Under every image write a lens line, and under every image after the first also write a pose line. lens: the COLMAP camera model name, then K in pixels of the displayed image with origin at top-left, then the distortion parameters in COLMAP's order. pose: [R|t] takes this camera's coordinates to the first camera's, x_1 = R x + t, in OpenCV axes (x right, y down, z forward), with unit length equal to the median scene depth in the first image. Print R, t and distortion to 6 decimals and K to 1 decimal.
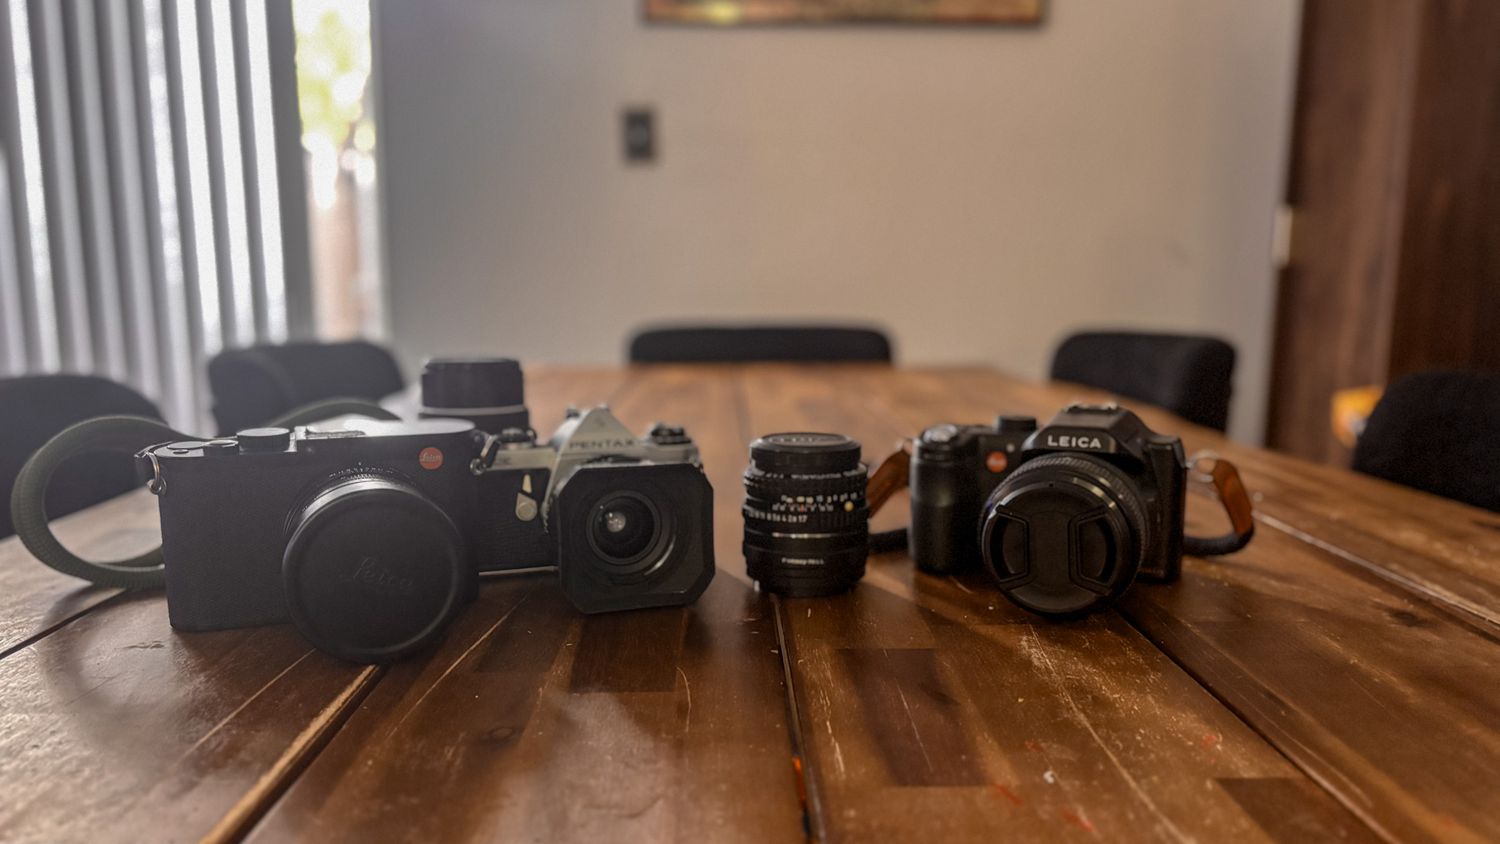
lens RADIAL K [[1100.0, 0, 751.7], [0, 1100.0, 459.6], [0, 0, 1]] dist [0.005256, -0.000138]
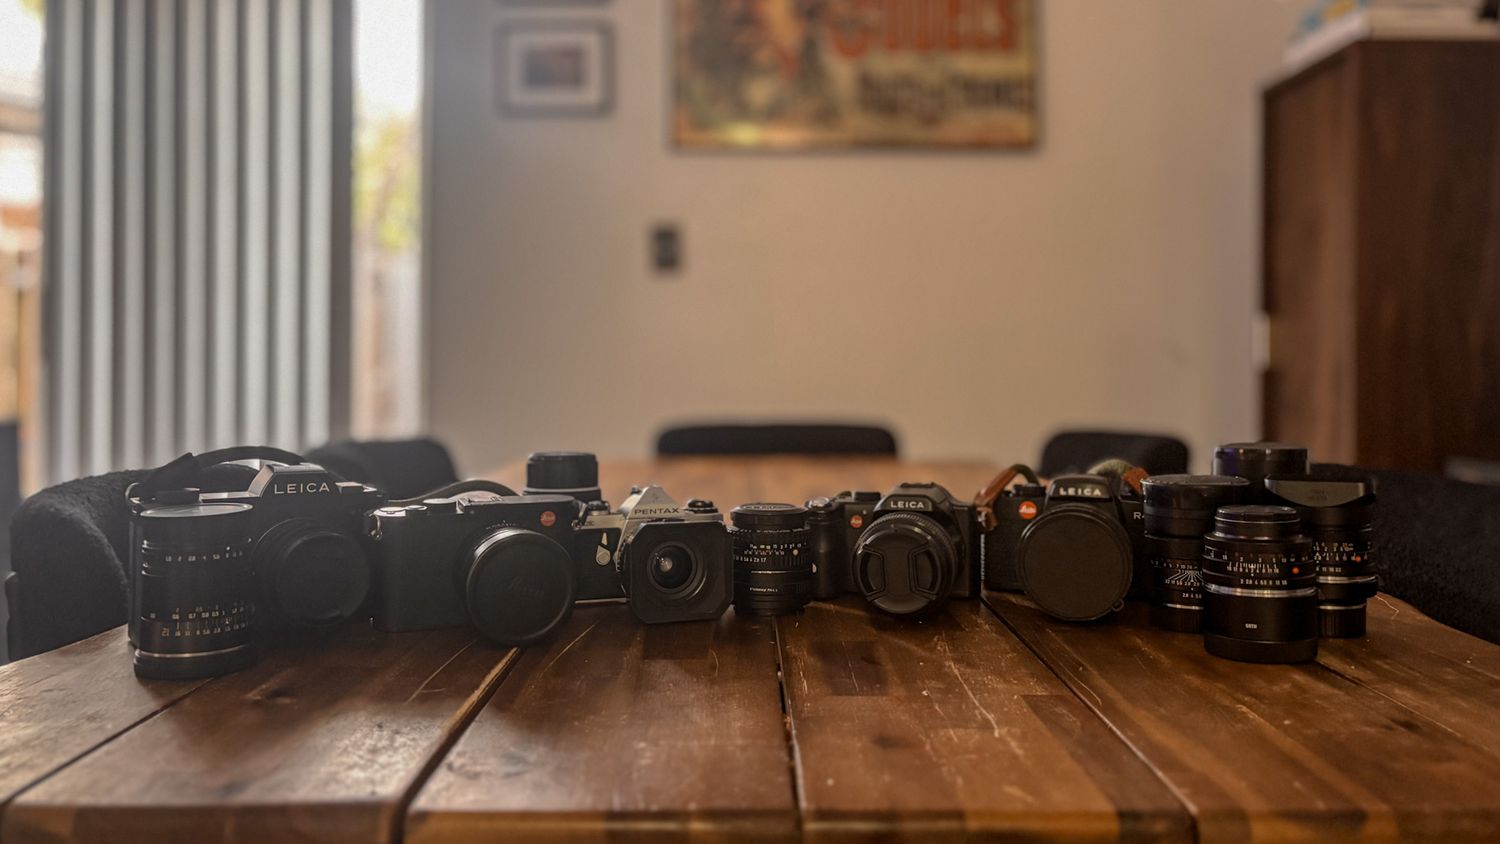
lens RADIAL K [[1208.2, 0, 752.6], [0, 1208.2, 372.4], [0, 0, 1]] dist [0.013155, 0.000262]
pose [[0.999824, -0.000182, -0.018755, 0.022279], [-0.002775, 0.987516, -0.157492, 0.058682], [0.018549, 0.157516, 0.987342, -0.641097]]
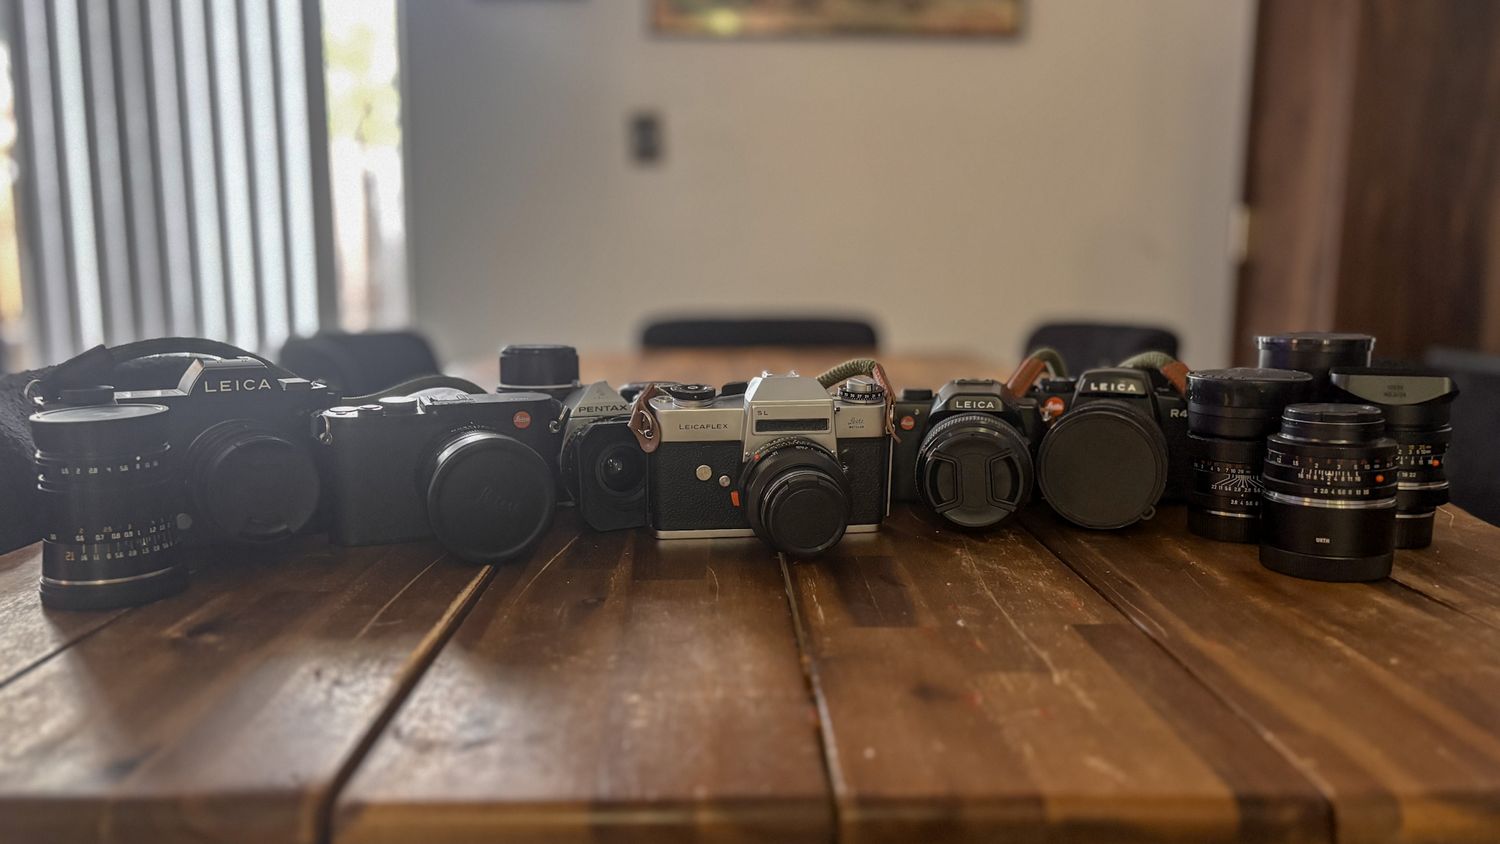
lens RADIAL K [[1100.0, 0, 751.7], [0, 1100.0, 459.6], [0, 0, 1]] dist [0.005256, -0.000138]
pose [[0.999995, -0.000369, 0.003212, -0.013006], [0.000332, 0.999933, 0.011574, 0.031108], [-0.003216, -0.011573, 0.999928, -0.330362]]
